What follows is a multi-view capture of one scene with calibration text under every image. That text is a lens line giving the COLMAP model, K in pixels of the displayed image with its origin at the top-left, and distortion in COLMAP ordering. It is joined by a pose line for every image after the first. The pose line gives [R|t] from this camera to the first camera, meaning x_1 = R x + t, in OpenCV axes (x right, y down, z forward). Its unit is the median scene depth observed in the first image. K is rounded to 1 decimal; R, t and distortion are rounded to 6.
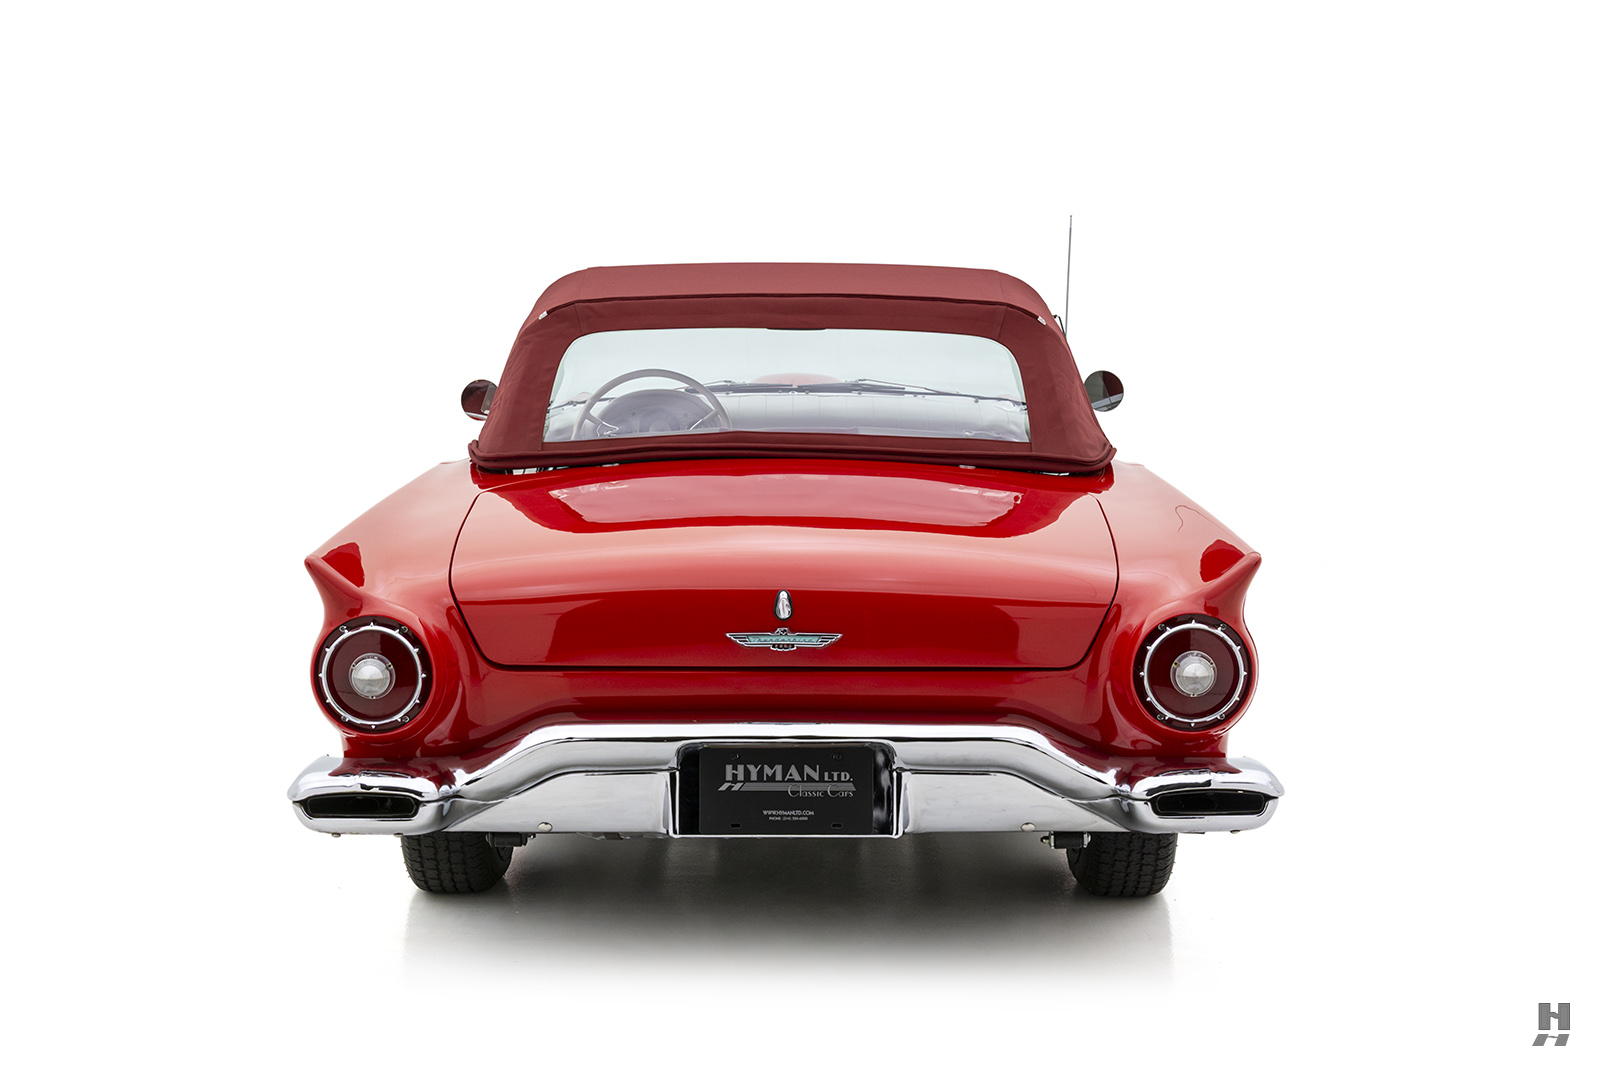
lens RADIAL K [[2475.0, 0, 791.6], [0, 2475.0, 499.3], [0, 0, 1]] dist [-0.014341, 0.000000]
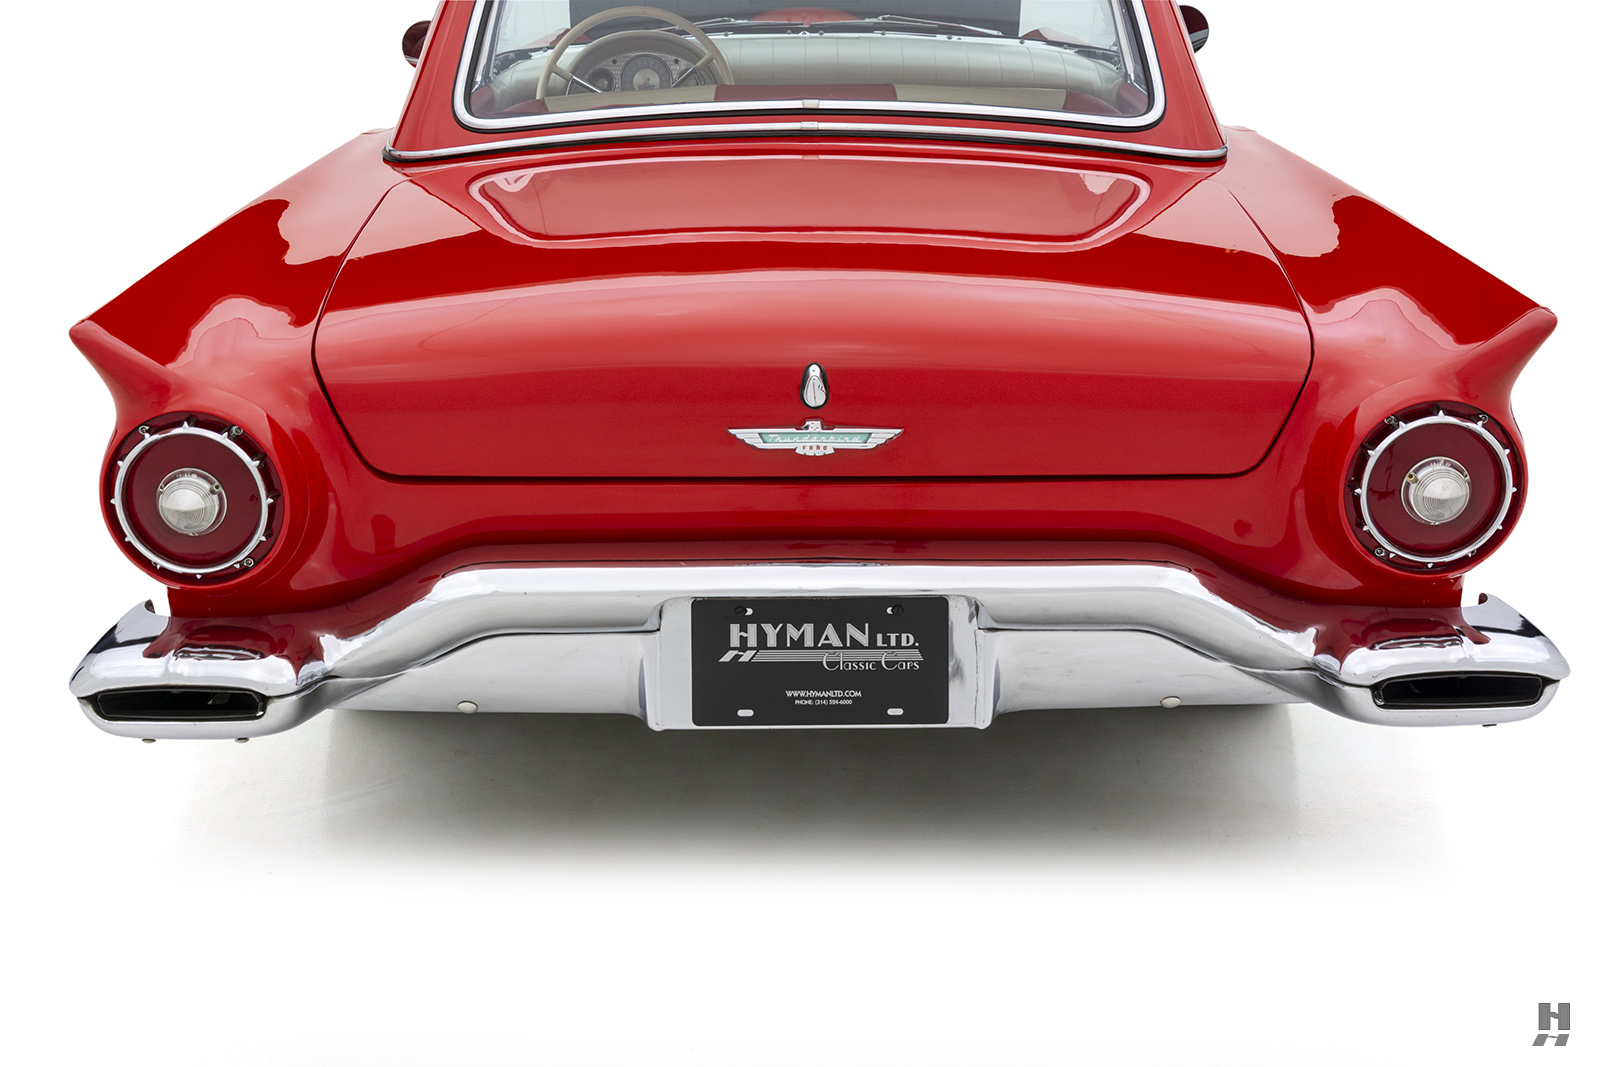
lens RADIAL K [[2294.0, 0, 805.5], [0, 2294.0, 613.9], [0, 0, 1]] dist [-0.048766, 0.000000]
pose [[0.999959, -0.006487, 0.006338, -0.010010], [0.005012, 0.977704, 0.209926, -0.026003], [-0.007559, -0.209886, 0.977697, 0.391883]]
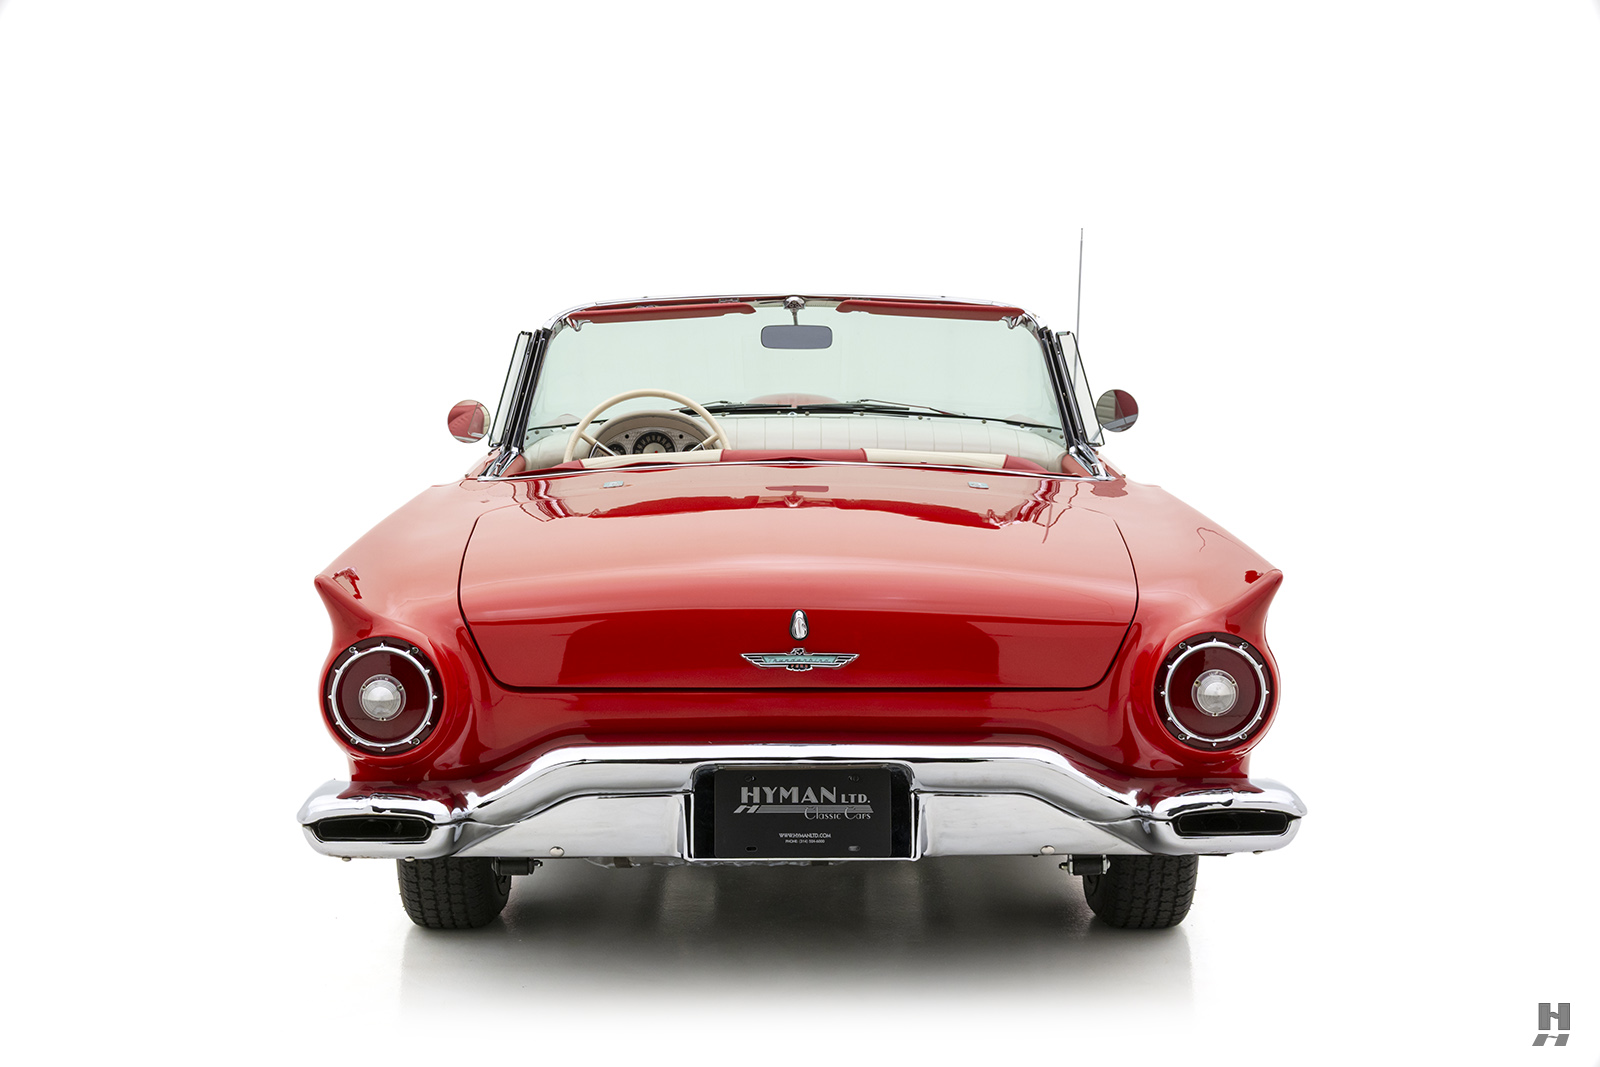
lens RADIAL K [[2681.2, 0, 799.5], [0, 2681.2, 534.5], [0, 0, 1]] dist [-0.028646, 0.000000]
pose [[0.999948, -0.002308, 0.009941, -0.013787], [0.002307, 0.999997, 0.000034, 0.006733], [-0.009941, -0.000011, 0.999951, -0.067351]]
